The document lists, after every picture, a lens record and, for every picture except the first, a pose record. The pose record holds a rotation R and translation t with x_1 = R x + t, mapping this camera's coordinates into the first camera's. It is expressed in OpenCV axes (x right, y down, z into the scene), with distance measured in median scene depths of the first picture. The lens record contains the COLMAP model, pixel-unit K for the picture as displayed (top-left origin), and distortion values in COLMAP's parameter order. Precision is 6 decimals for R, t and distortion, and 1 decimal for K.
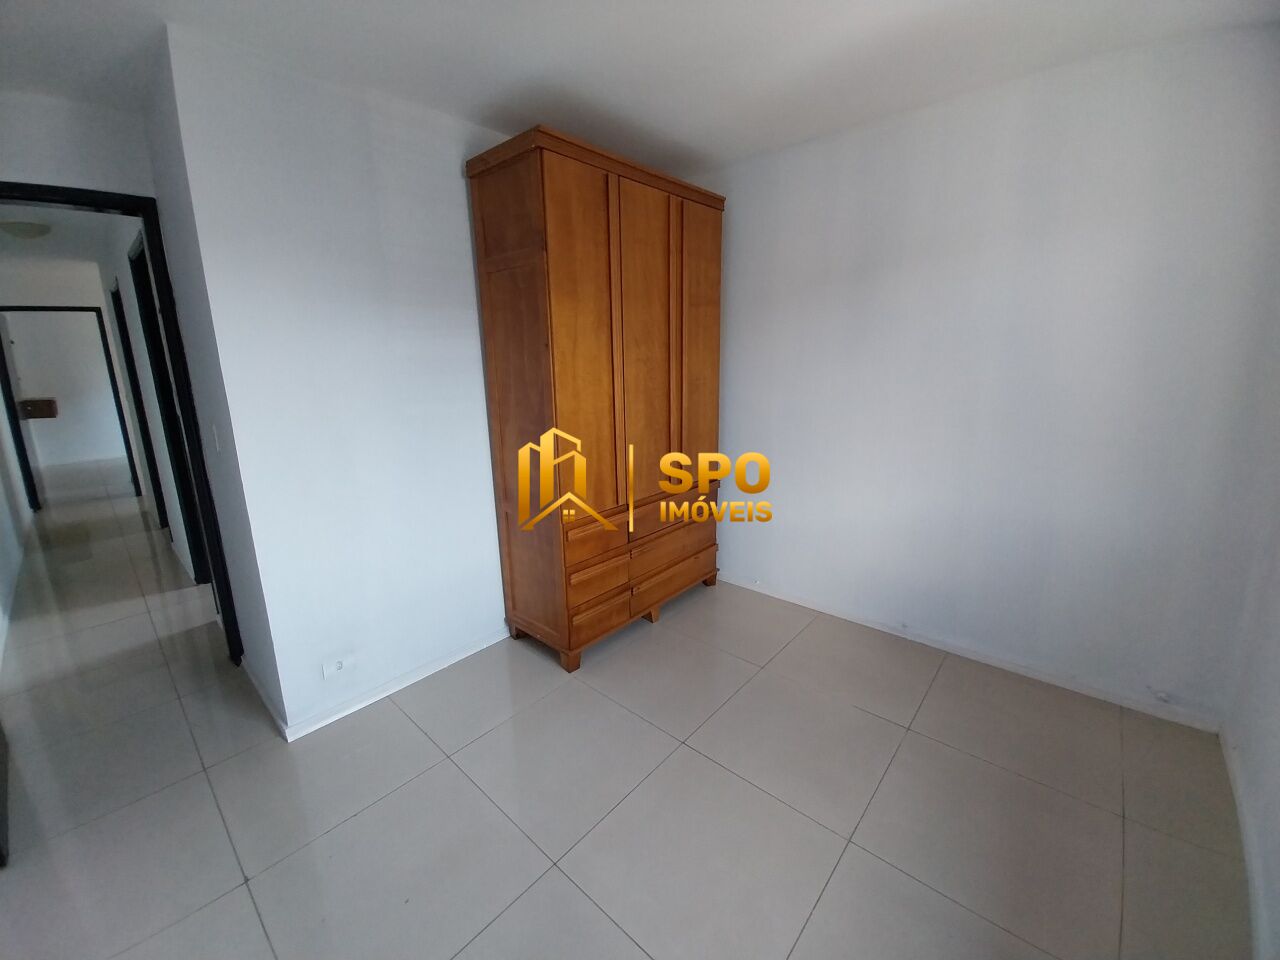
lens RADIAL K [[515.4, 0, 643.1], [0, 515.4, 475.7], [0, 0, 1]] dist [-0.000533, -0.000053]
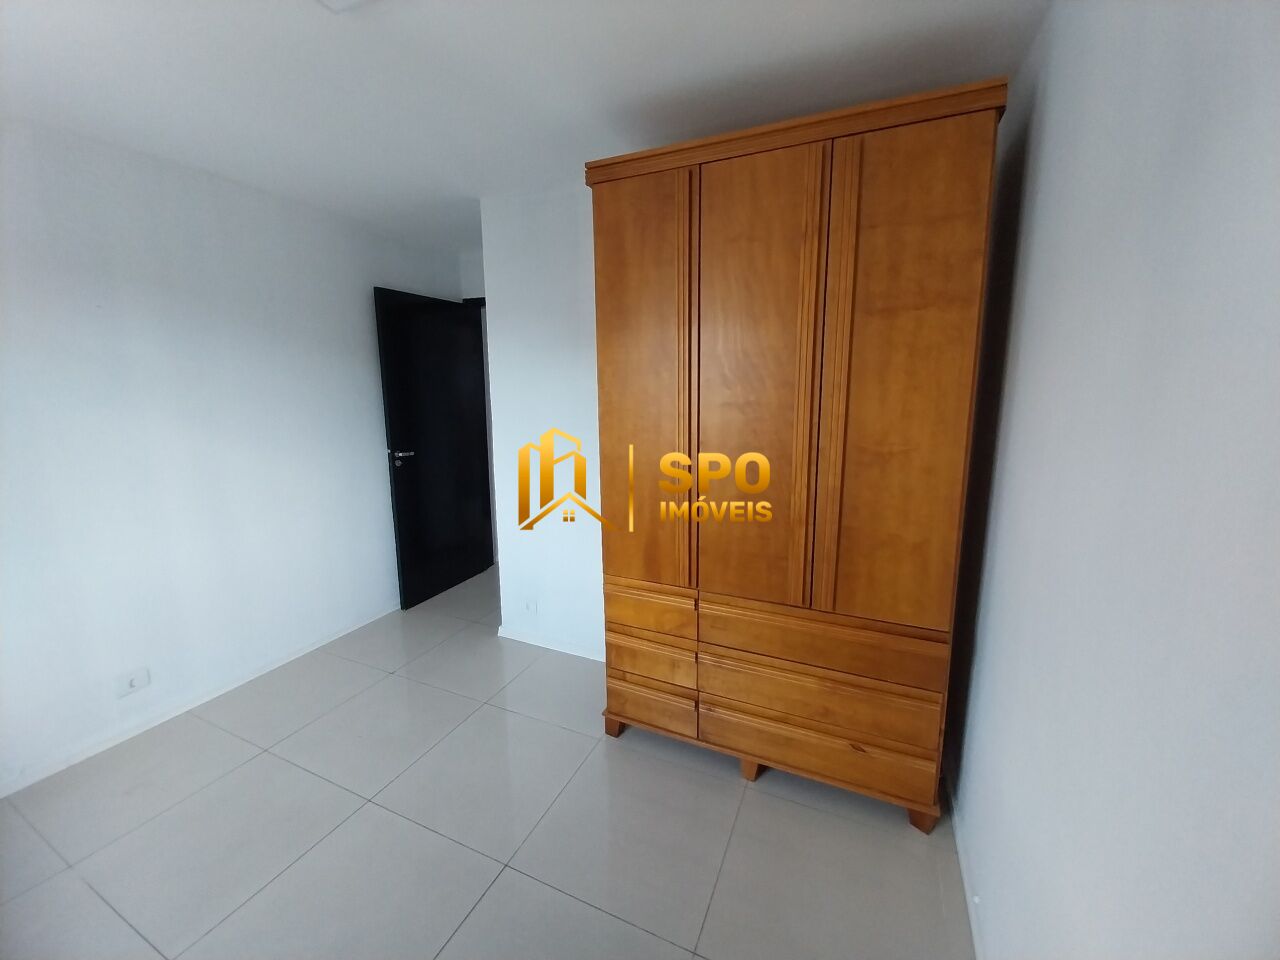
lens RADIAL K [[497.9, 0, 643.6], [0, 497.9, 471.1], [0, 0, 1]] dist [0.001867, 0.000047]
pose [[0.287534, 0.171067, -0.942370, 0.580929], [-0.219534, 0.969496, 0.109007, -0.169896], [0.932271, 0.175539, 0.316318, 0.632435]]
